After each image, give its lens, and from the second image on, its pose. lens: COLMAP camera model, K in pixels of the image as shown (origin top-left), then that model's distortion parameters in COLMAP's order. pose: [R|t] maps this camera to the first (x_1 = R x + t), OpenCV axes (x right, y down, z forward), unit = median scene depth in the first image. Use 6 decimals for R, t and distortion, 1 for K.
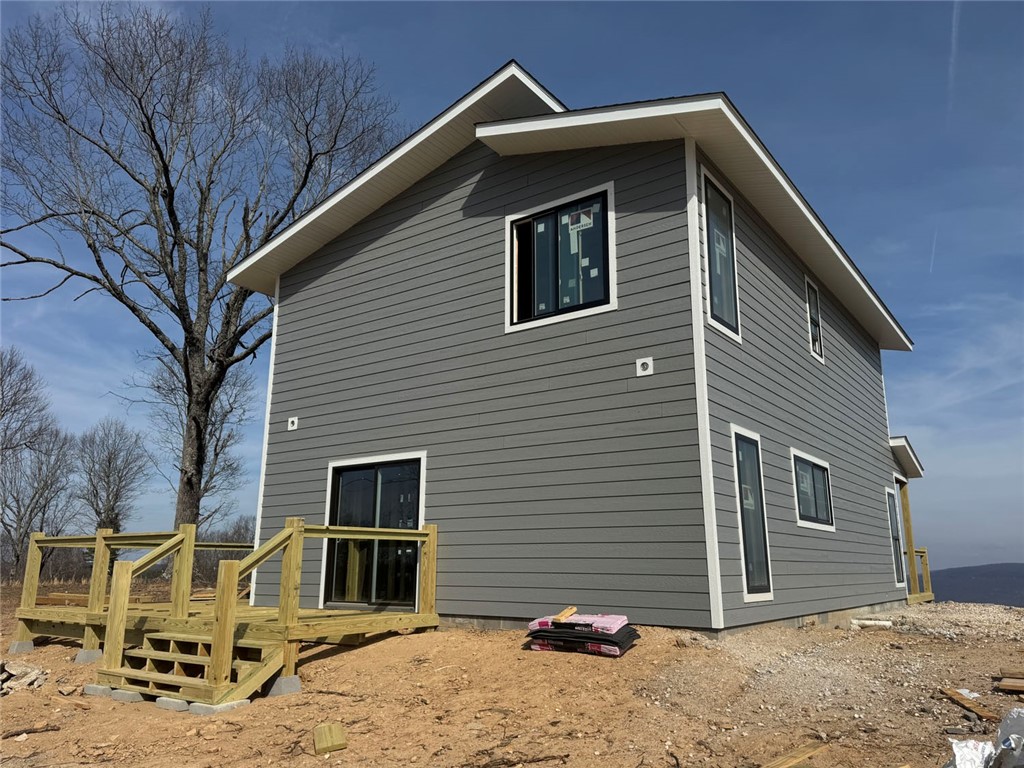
lens RADIAL K [[775.2, 0, 512.0], [0, 775.2, 384.0], [0, 0, 1]] dist [0.163364, -0.305939]
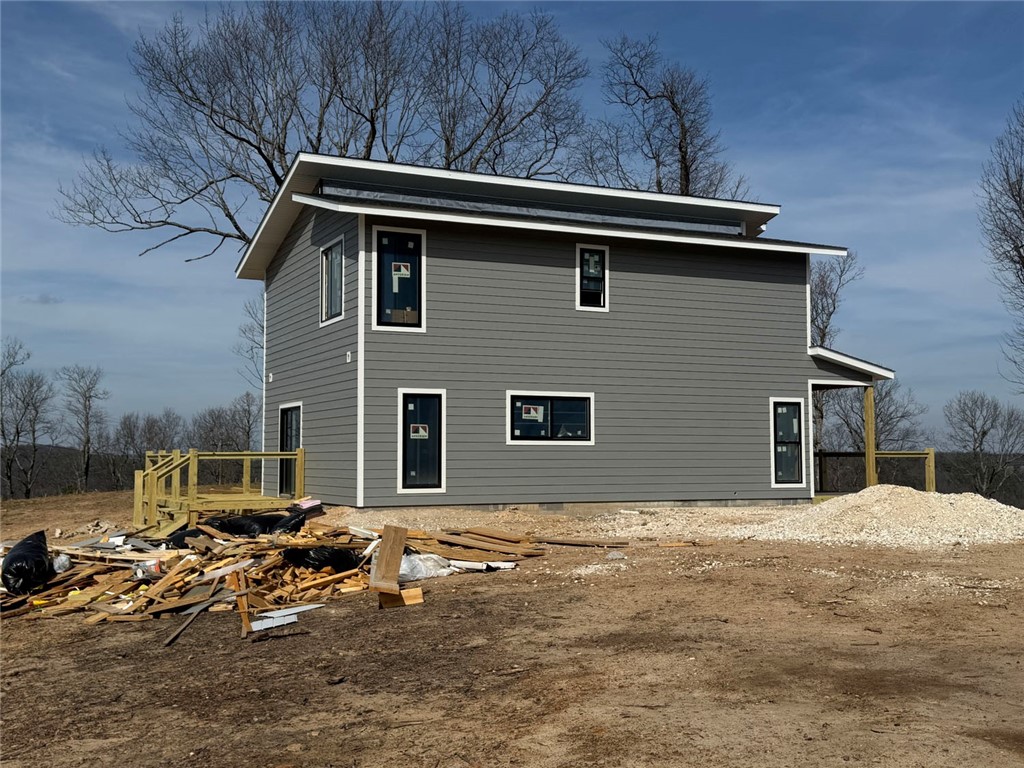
lens RADIAL K [[1212.2, 0, 512.0], [0, 1212.2, 384.0], [0, 0, 1]] dist [0.006581, 0.000702]
pose [[0.873969, -0.037245, -0.484553, 1.522736], [0.118174, 0.983419, 0.137554, -0.246788], [0.471395, -0.177479, 0.863879, -0.947425]]
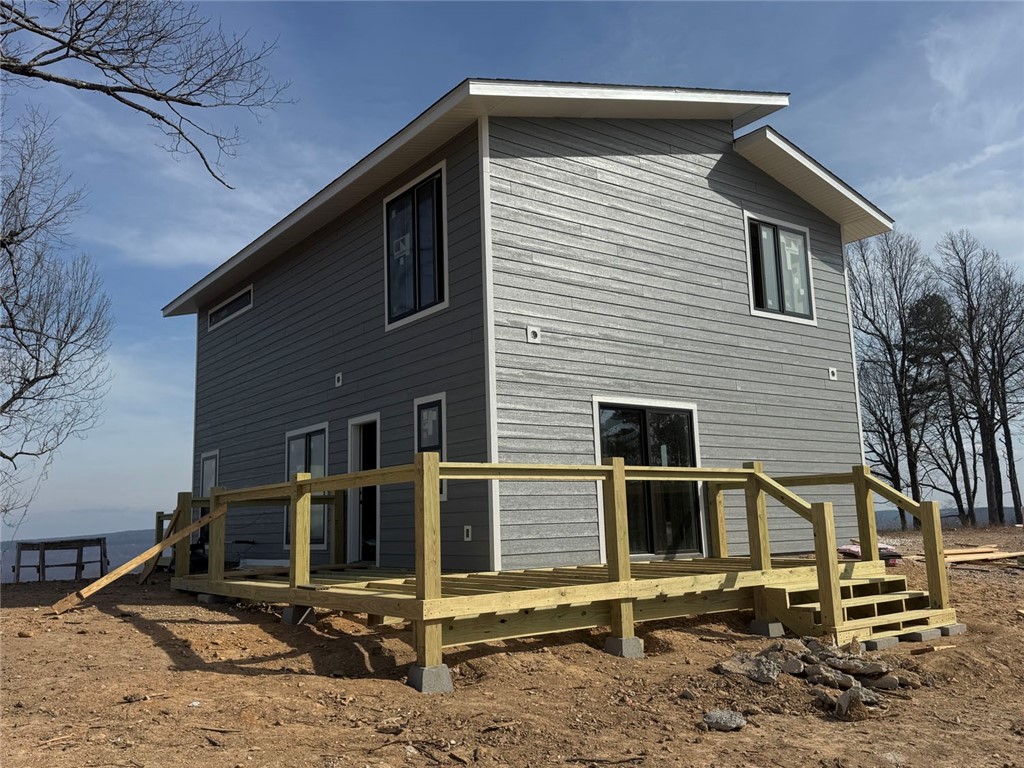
lens RADIAL K [[863.7, 0, 512.0], [0, 863.7, 384.0], [0, 0, 1]] dist [0.158289, -0.398686]
pose [[0.291375, 0.141060, 0.946152, -1.343582], [-0.193501, 0.977313, -0.086116, 0.218876], [-0.936834, -0.157990, 0.312060, 0.929164]]
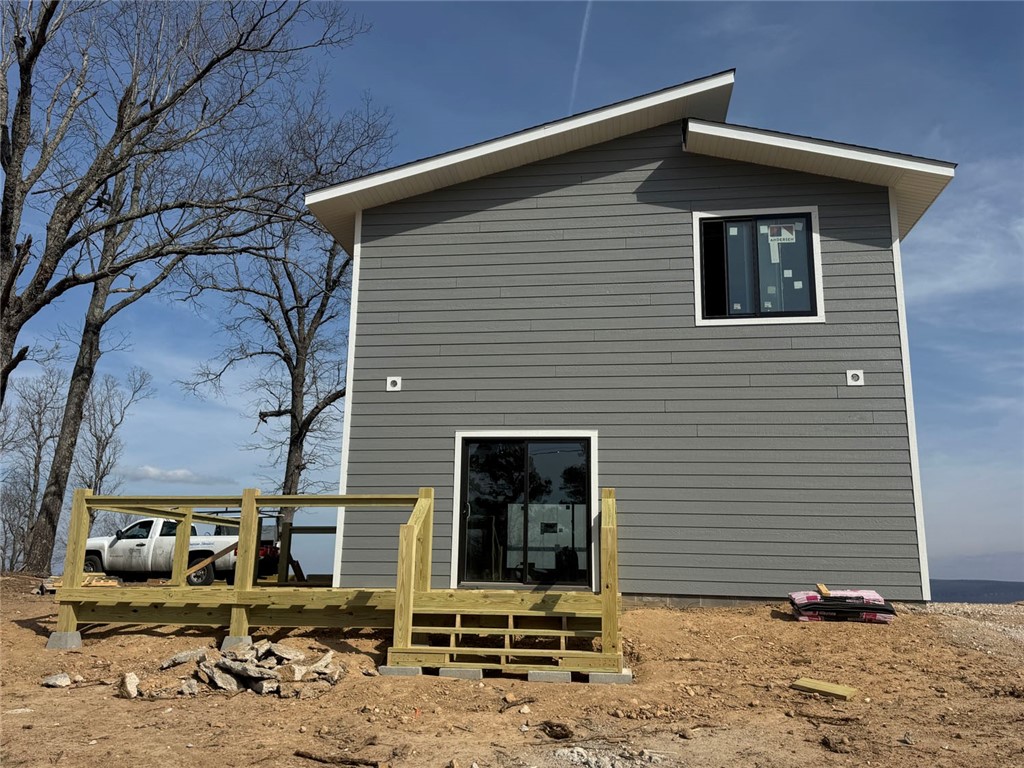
lens RADIAL K [[863.7, 0, 512.0], [0, 863.7, 384.0], [0, 0, 1]] dist [0.158289, -0.398686]
pose [[0.877755, 0.116574, 0.464712, -0.767536], [-0.124307, 0.992144, -0.014089, 0.059812], [-0.462703, -0.045400, 0.885350, 0.085995]]
